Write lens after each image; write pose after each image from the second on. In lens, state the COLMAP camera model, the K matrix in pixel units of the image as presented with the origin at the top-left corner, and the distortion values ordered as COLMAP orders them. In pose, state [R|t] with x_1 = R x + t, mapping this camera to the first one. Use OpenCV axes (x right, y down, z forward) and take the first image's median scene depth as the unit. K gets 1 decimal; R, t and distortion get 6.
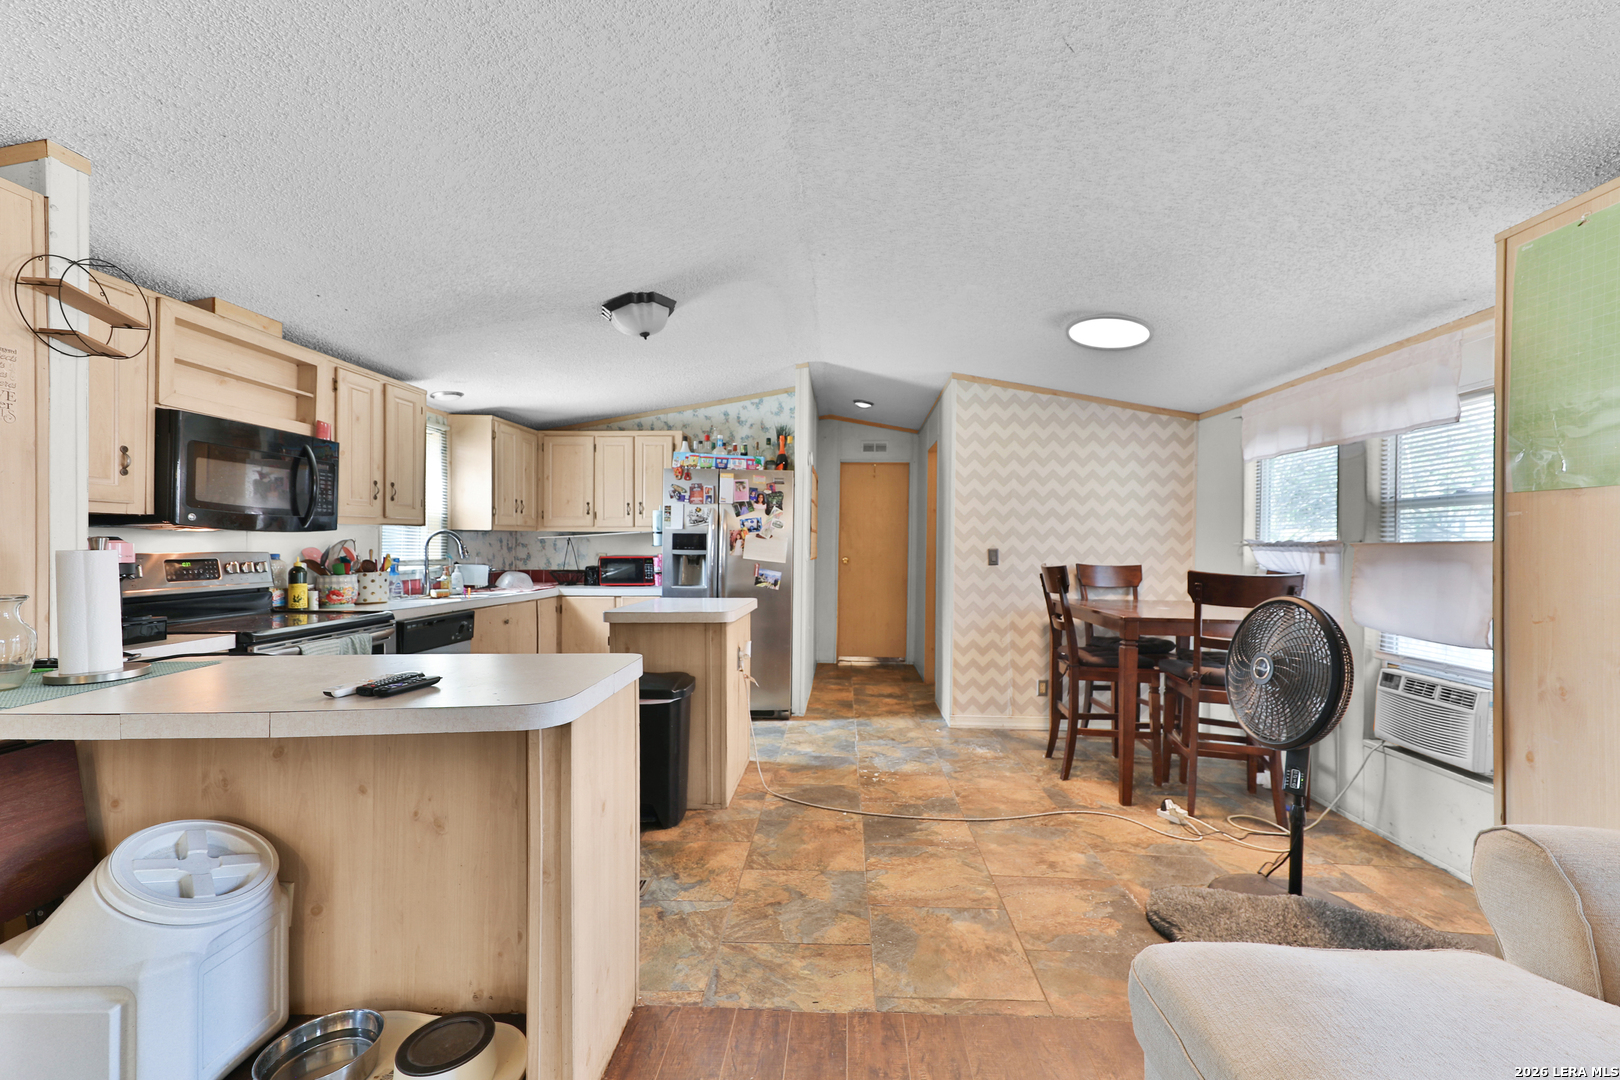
lens RADIAL K [[671.8, 0, 827.9], [0, 671.8, 546.1], [0, 0, 1]] dist [0.015925, 0.000283]
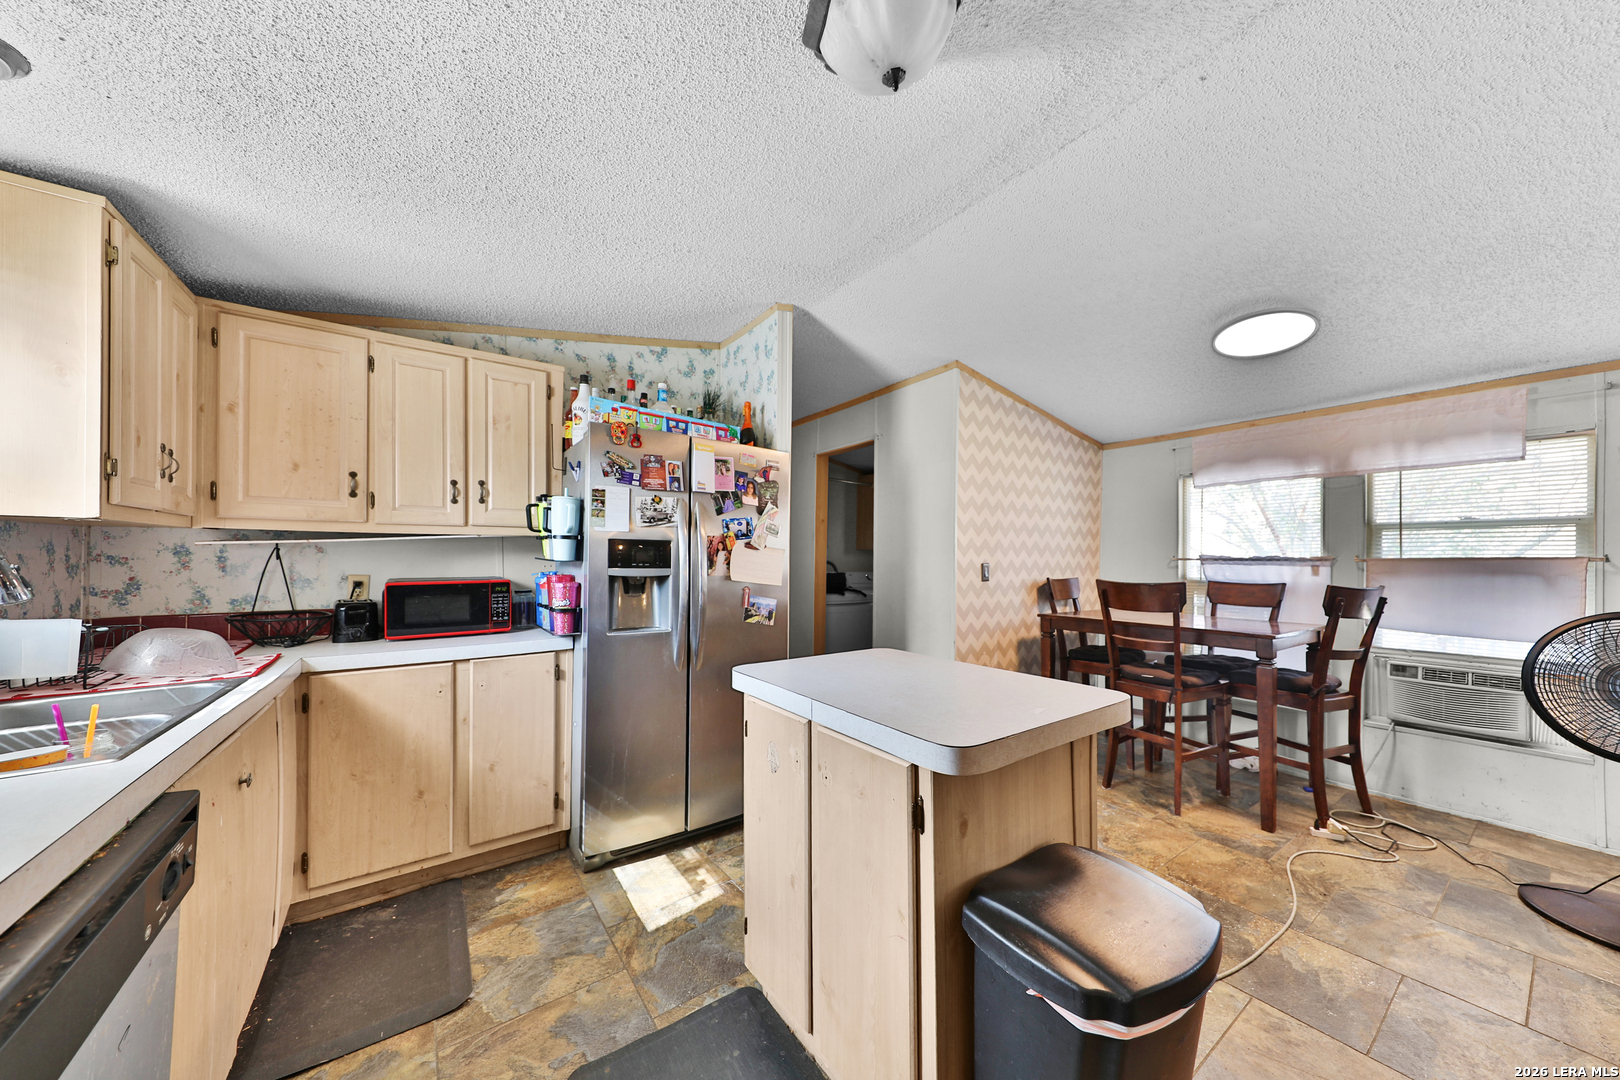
lens RADIAL K [[548.3, 0, 828.9], [0, 548.3, 556.8], [0, 0, 1]] dist [0.003862, -0.000873]
pose [[0.788383, 0.000907, 0.615184, -0.380509], [-0.000839, 1.000000, -0.000400, -0.004299], [-0.615185, -0.000201, 0.788383, 0.543765]]
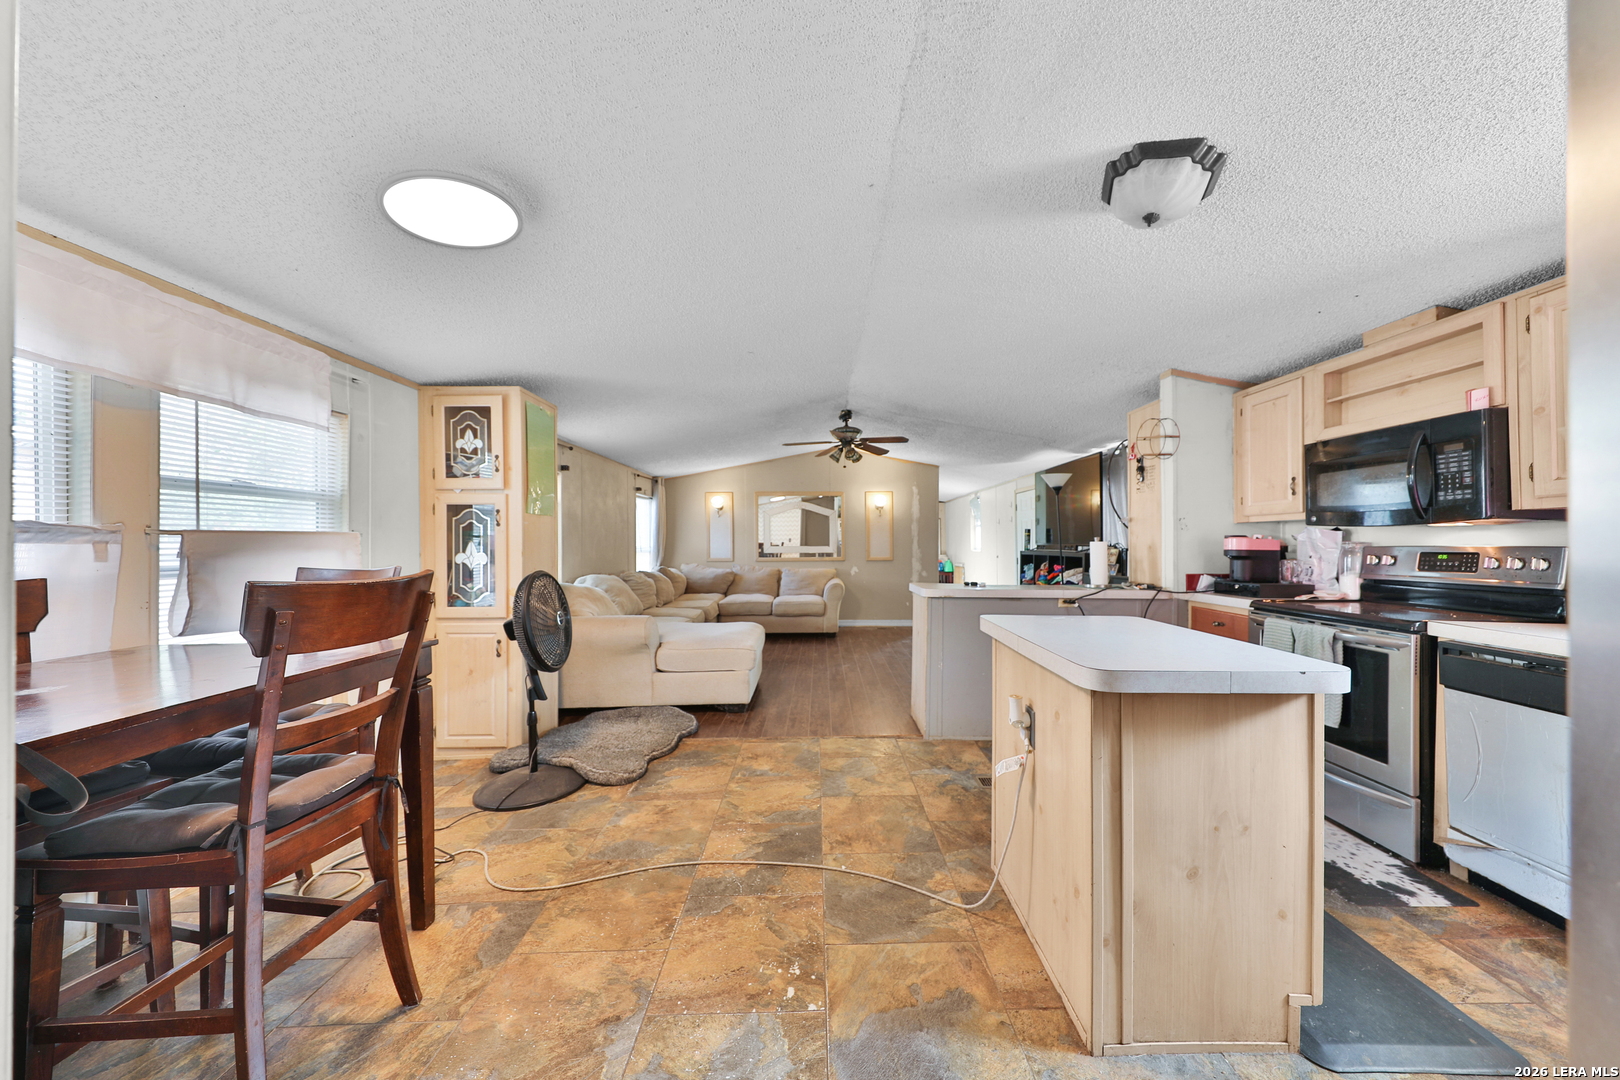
lens RADIAL K [[548.3, 0, 833.6], [0, 548.3, 542.8], [0, 0, 1]] dist [0.003862, -0.000873]
pose [[-0.998461, -0.003368, -0.055359, 0.050117], [-0.003428, 0.999994, 0.000986, 0.004367], [0.055355, 0.001174, -0.998466, 1.107799]]
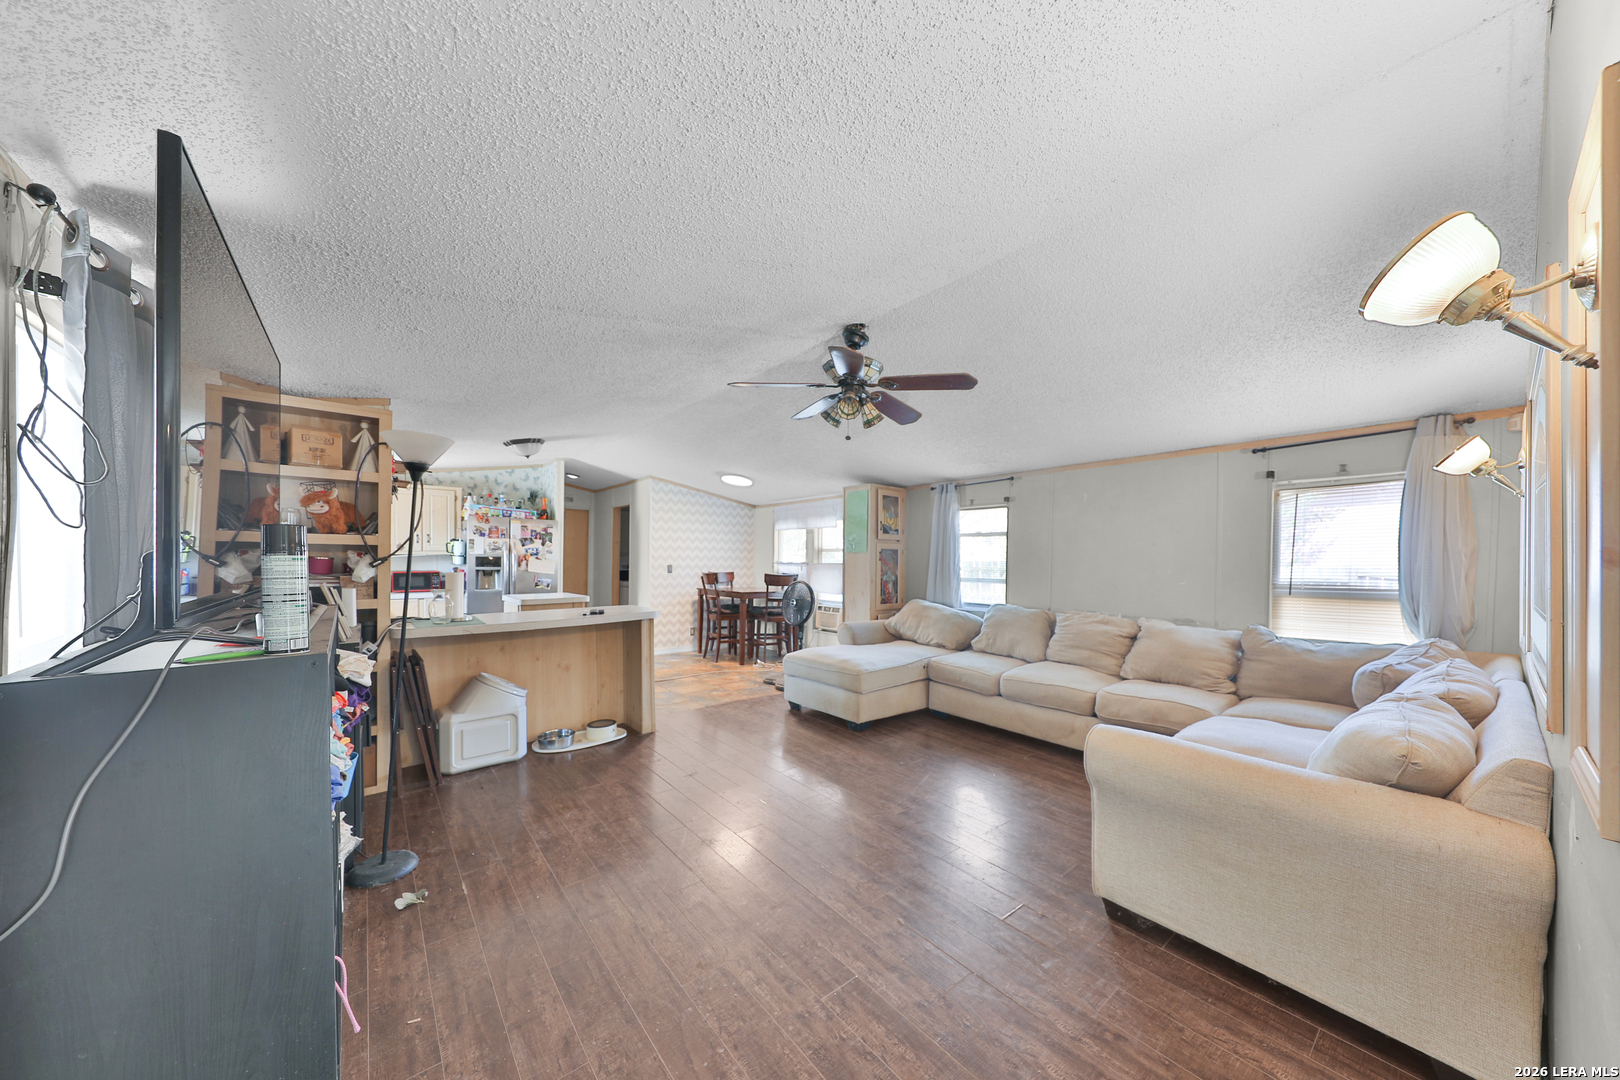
lens RADIAL K [[548.3, 0, 839.0], [0, 548.3, 562.9], [0, 0, 1]] dist [0.003862, -0.000873]
pose [[0.736687, -0.004821, 0.676216, -0.492035], [-0.003004, 0.999941, 0.010402, -0.020703], [-0.676227, -0.009694, 0.736630, -0.552981]]
